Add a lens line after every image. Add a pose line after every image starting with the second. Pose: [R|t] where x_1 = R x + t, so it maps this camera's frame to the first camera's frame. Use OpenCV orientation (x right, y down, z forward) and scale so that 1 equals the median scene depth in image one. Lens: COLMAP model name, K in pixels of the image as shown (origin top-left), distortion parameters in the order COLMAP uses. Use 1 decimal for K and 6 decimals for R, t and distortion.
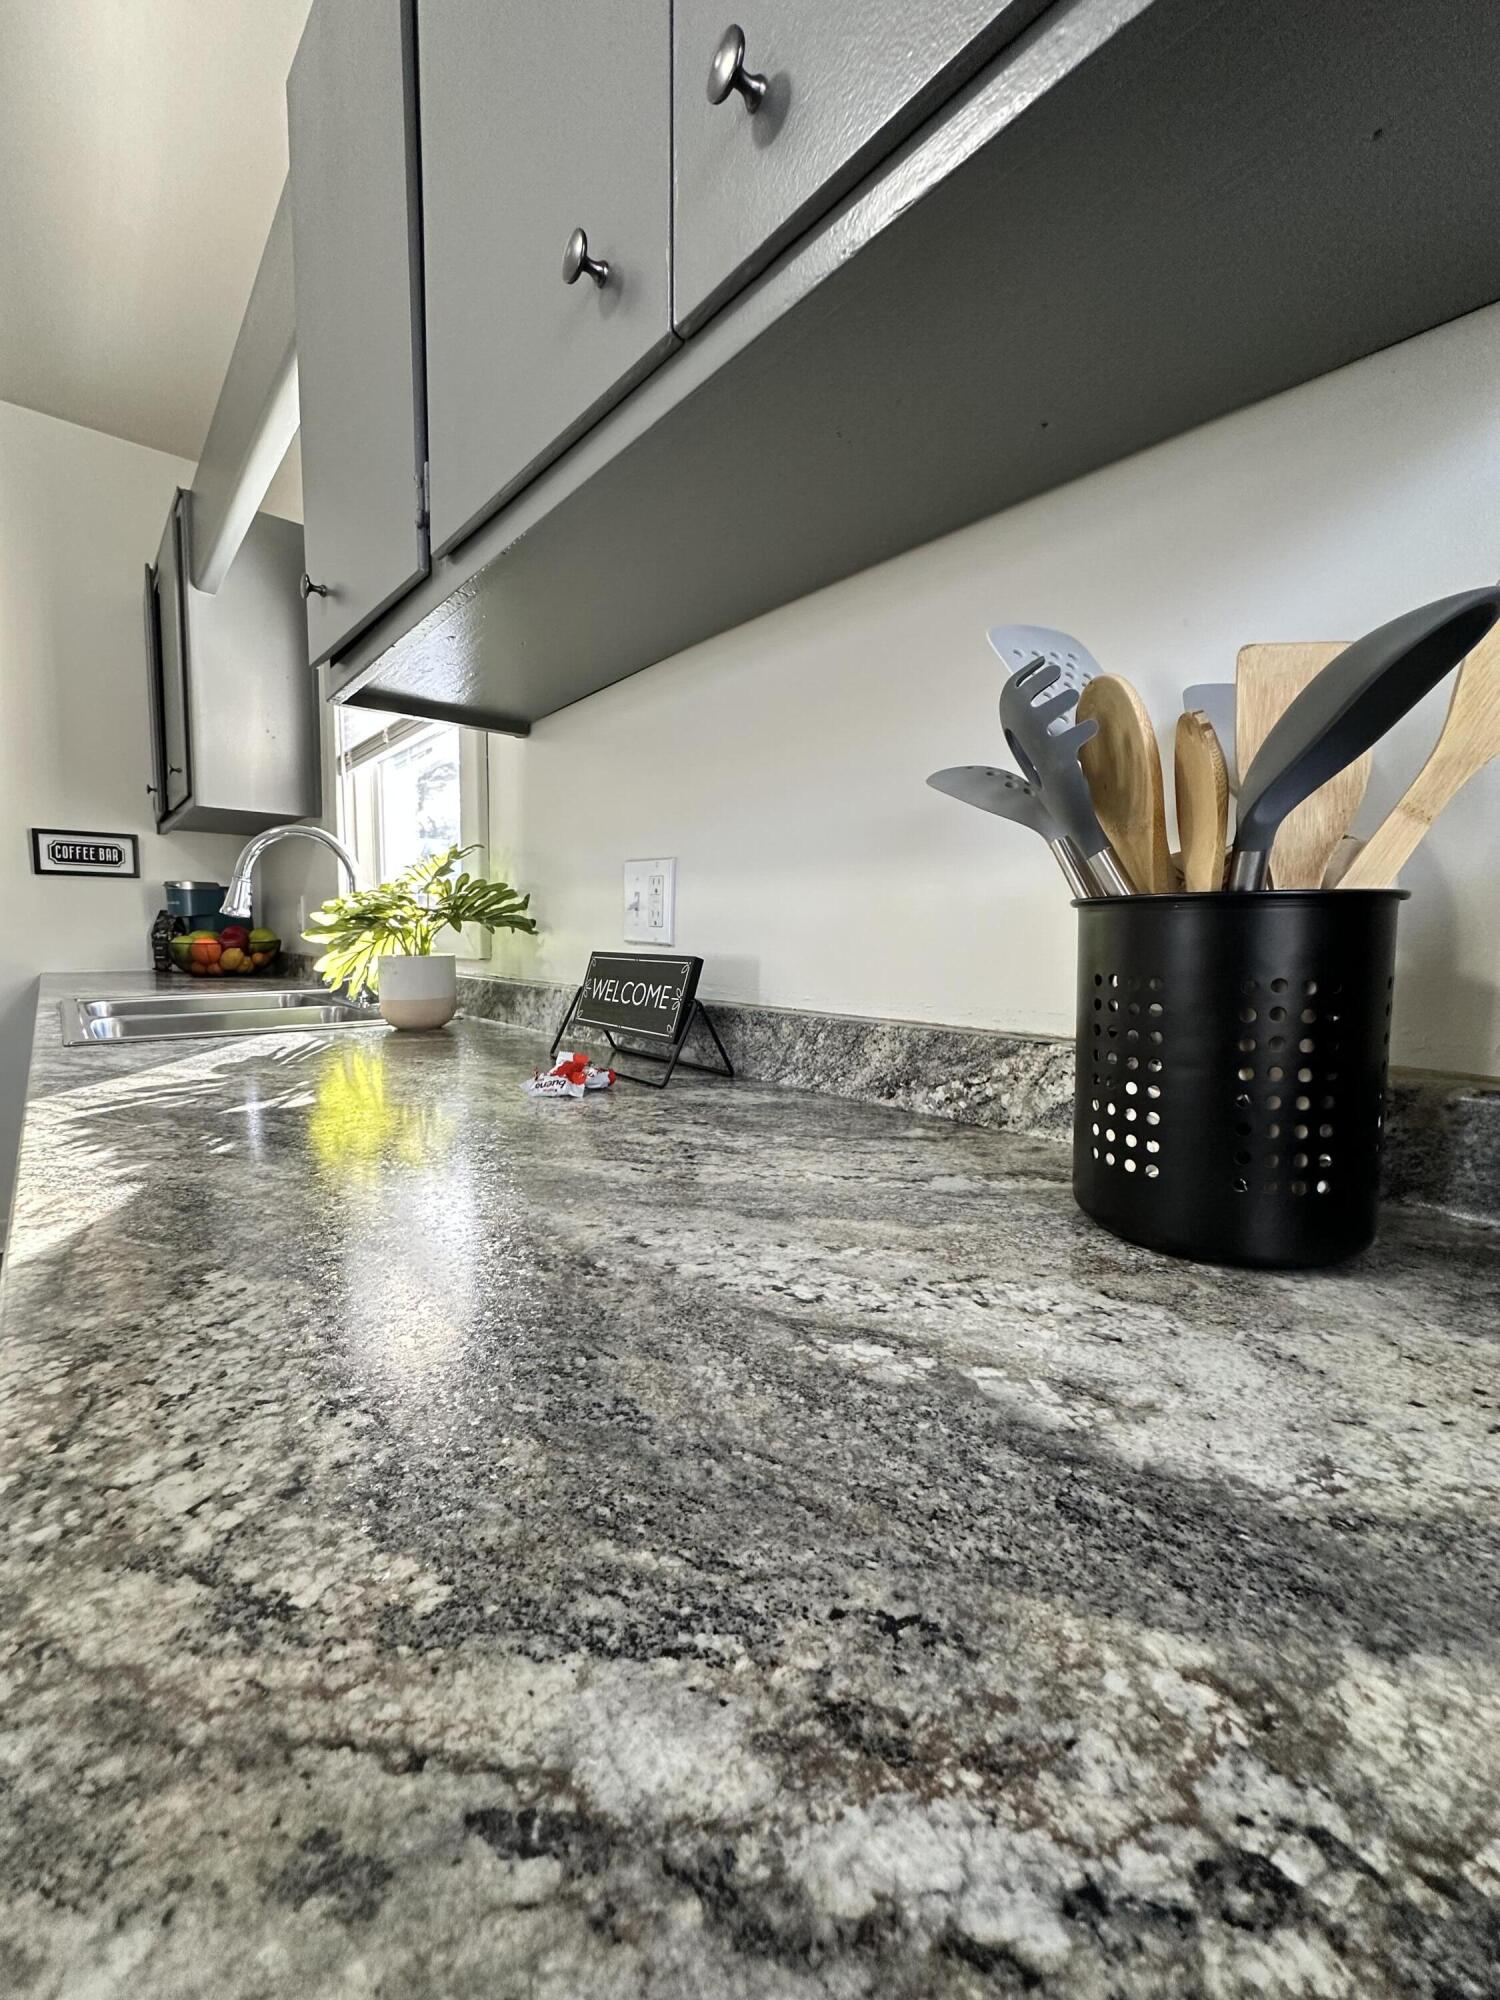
lens RADIAL K [[796.7, 0, 750.0], [0, 796.7, 1000.0], [0, 0, 1]] dist [-0.000627, -0.000574]
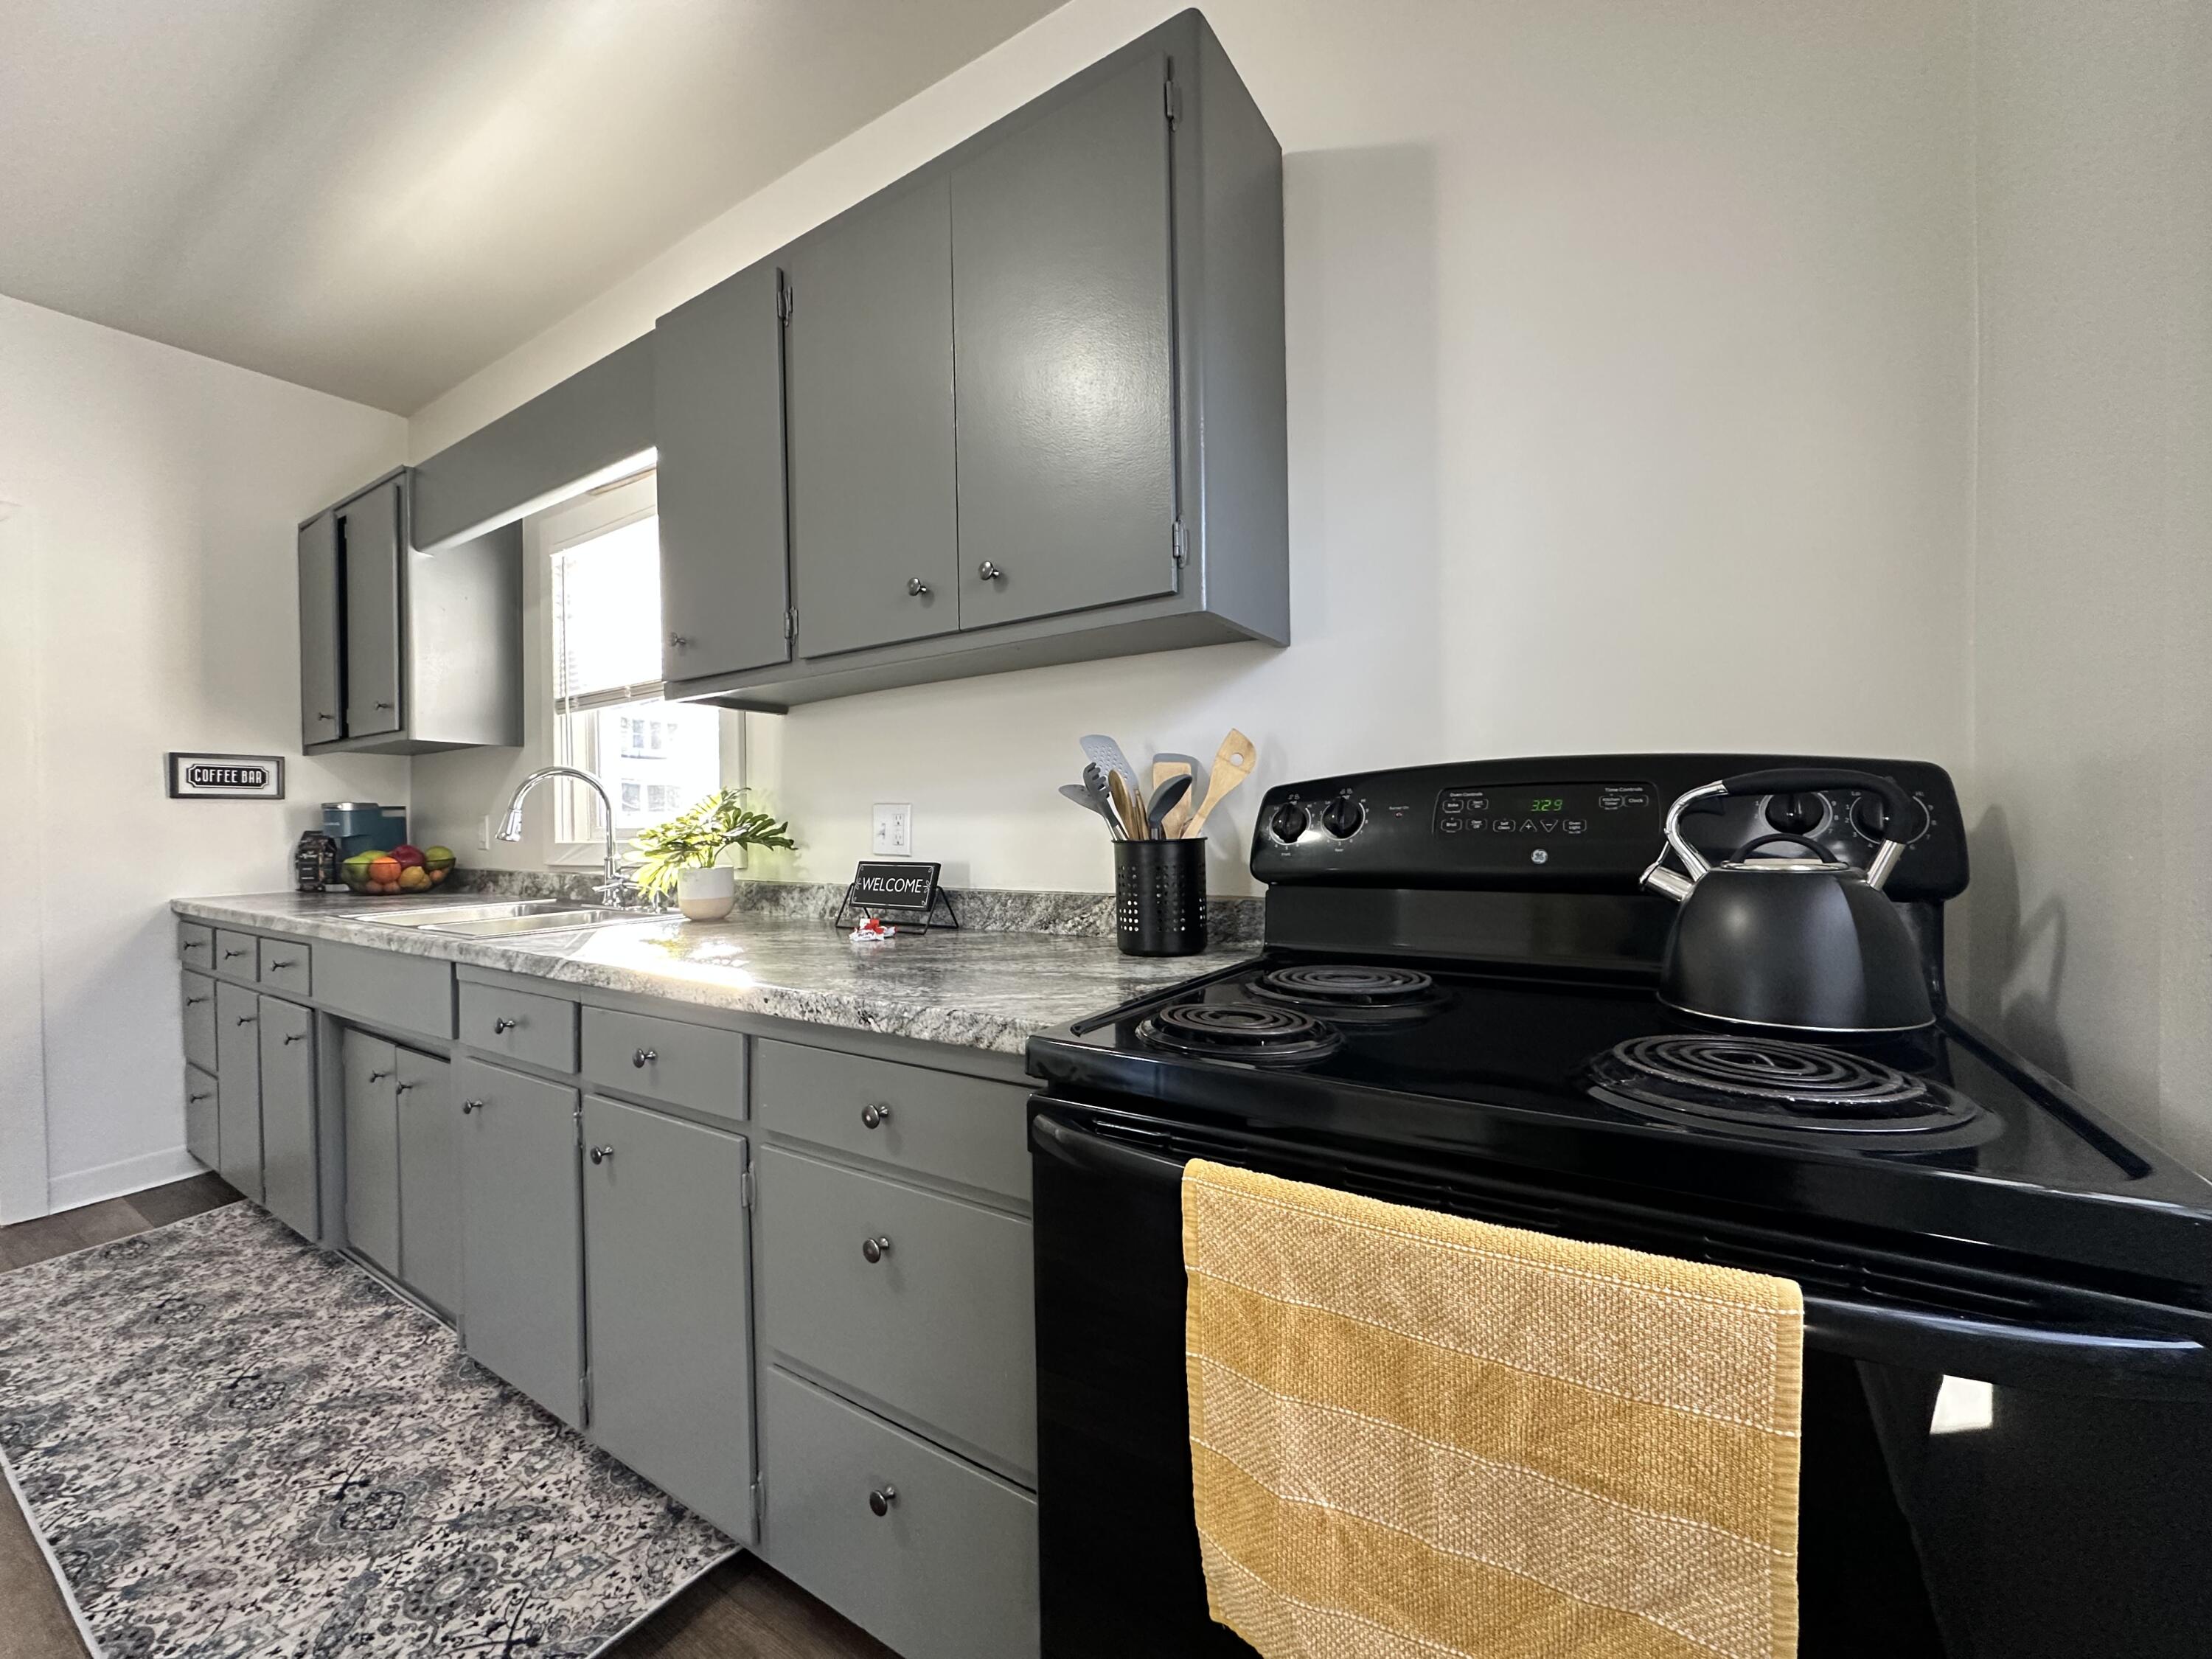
lens RADIAL K [[878.9, 0, 1106.0], [0, 878.9, 829.5], [0, 0, 1]] dist [-0.002703, 0.000173]
pose [[0.961618, -0.023054, 0.273420, -0.251272], [0.044637, 0.996334, -0.072980, 0.034451], [-0.270735, 0.082383, 0.959122, -1.071920]]
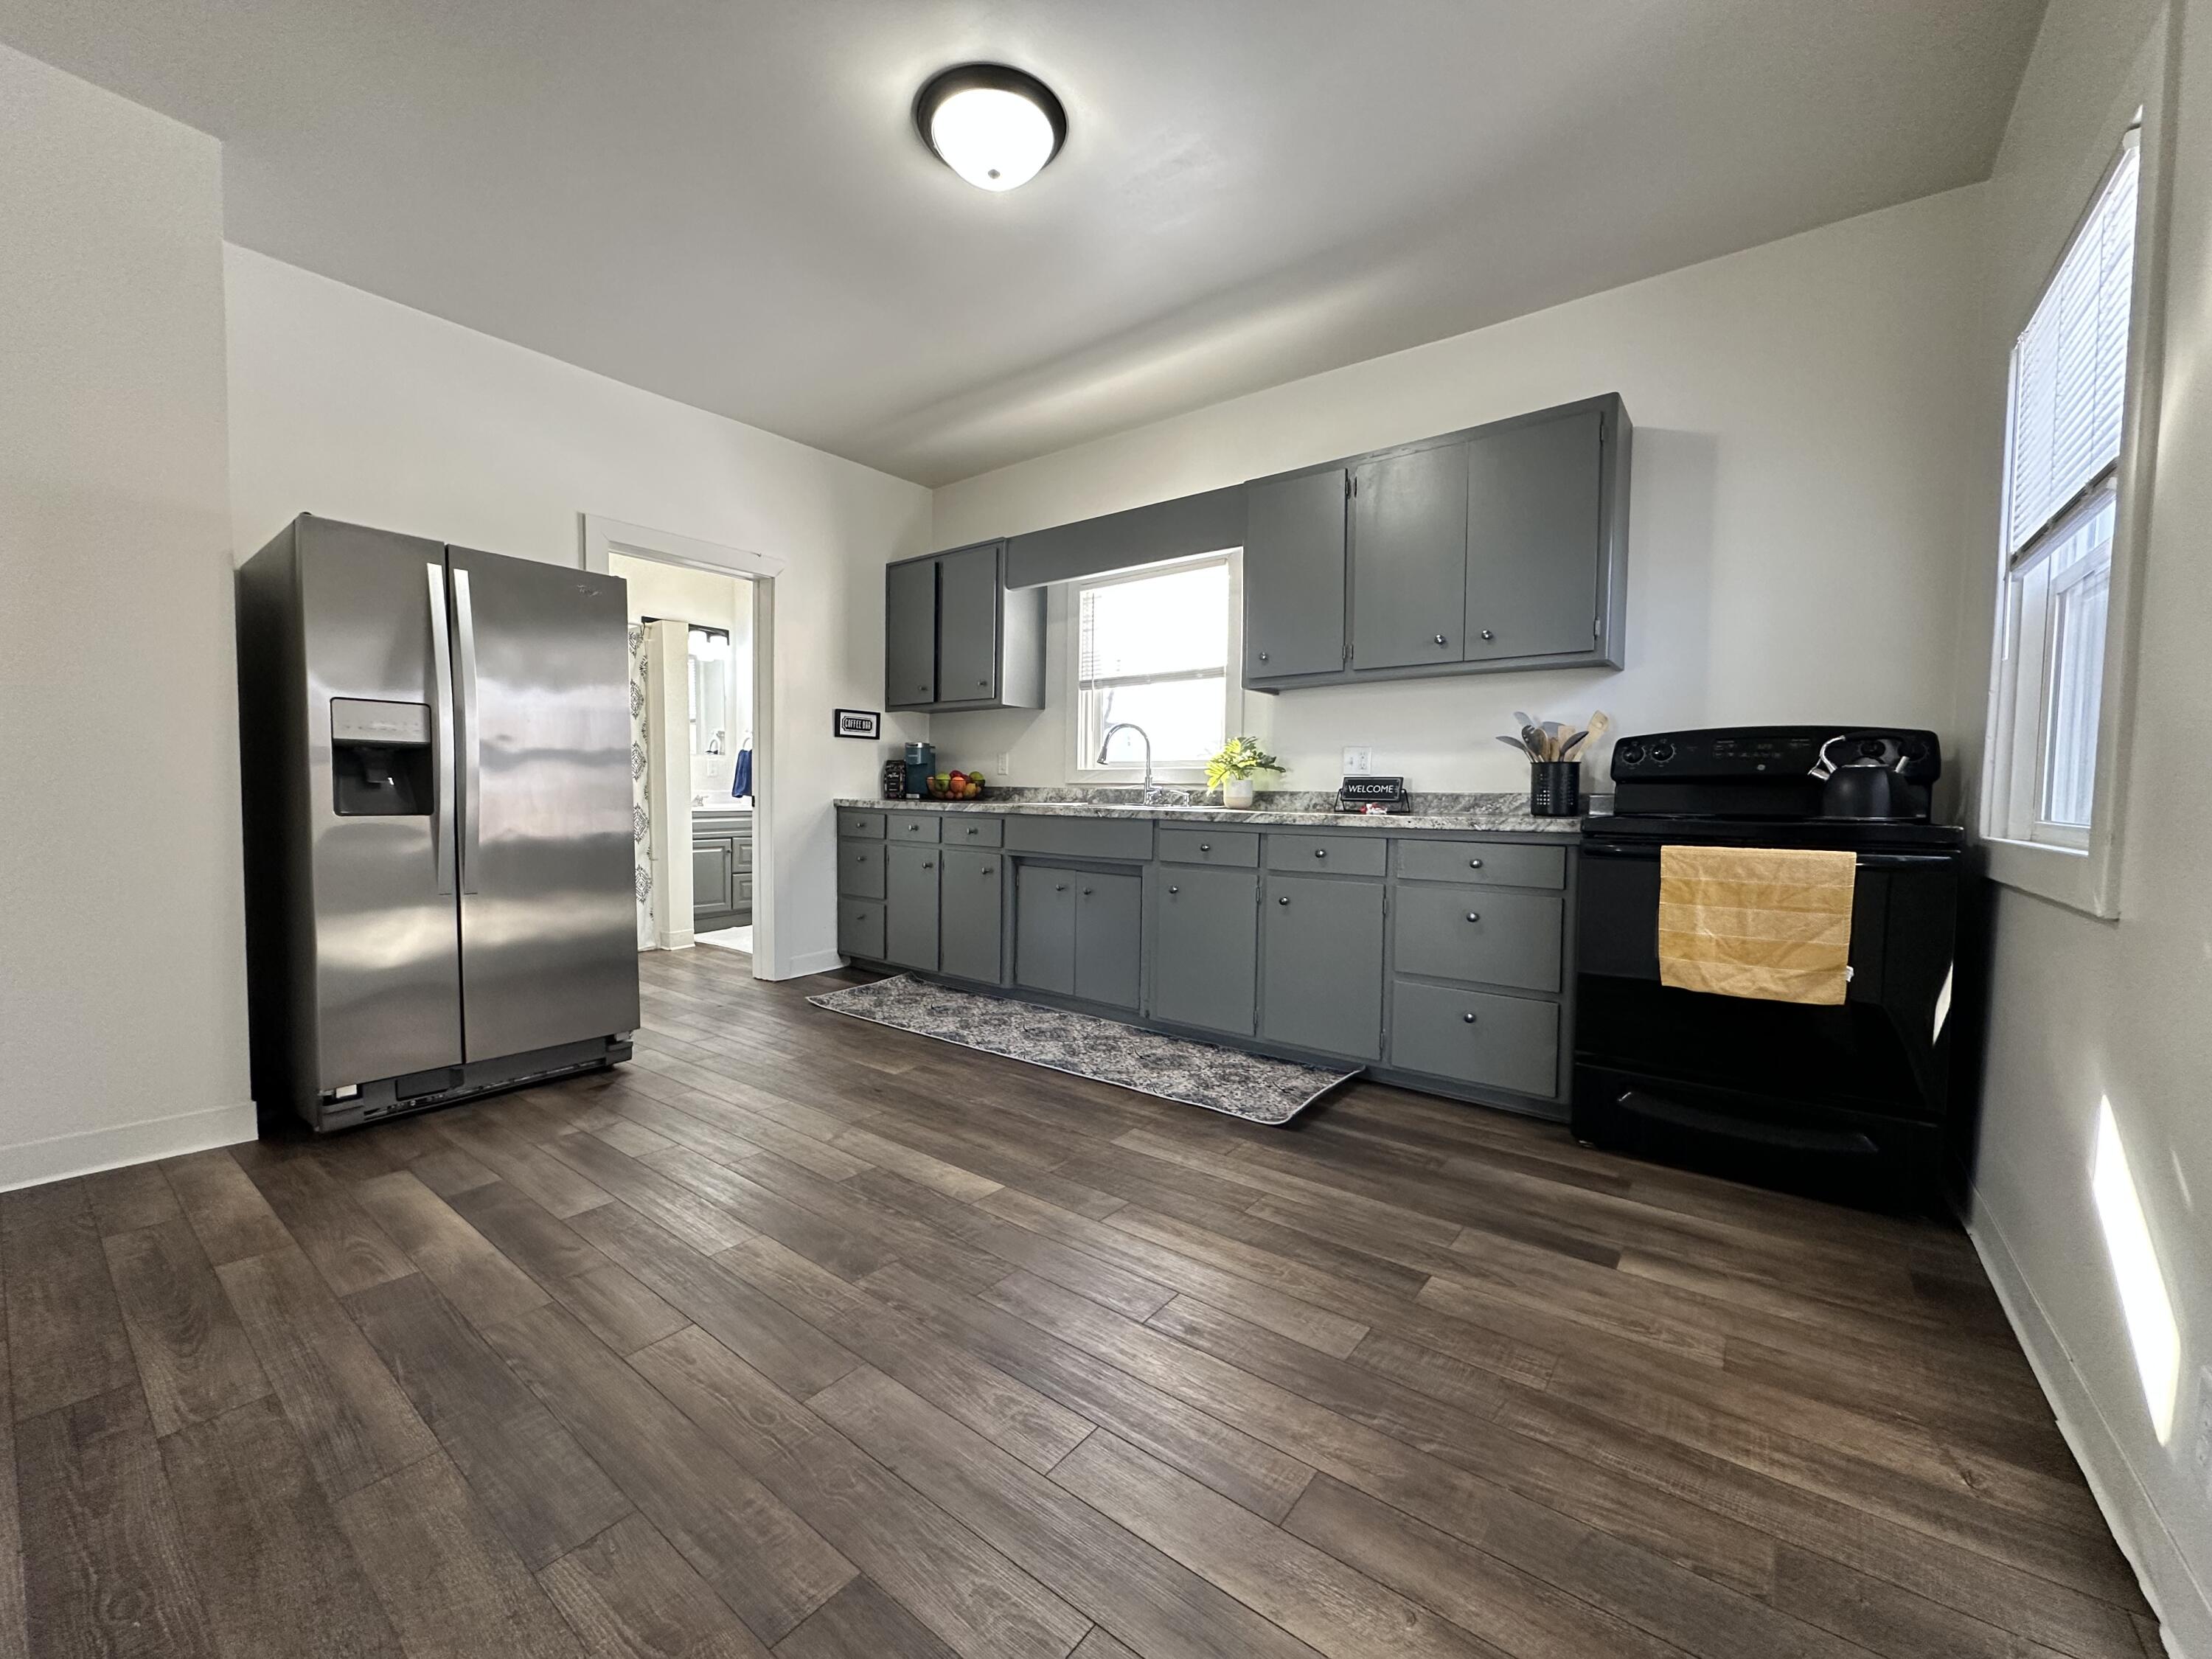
lens RADIAL K [[878.9, 0, 1106.0], [0, 878.9, 829.5], [0, 0, 1]] dist [-0.002703, 0.000173]
pose [[0.982477, -0.001483, 0.186376, -2.110010], [0.009093, 0.999159, -0.039984, 0.324113], [-0.186160, 0.040978, 0.981665, -2.584105]]
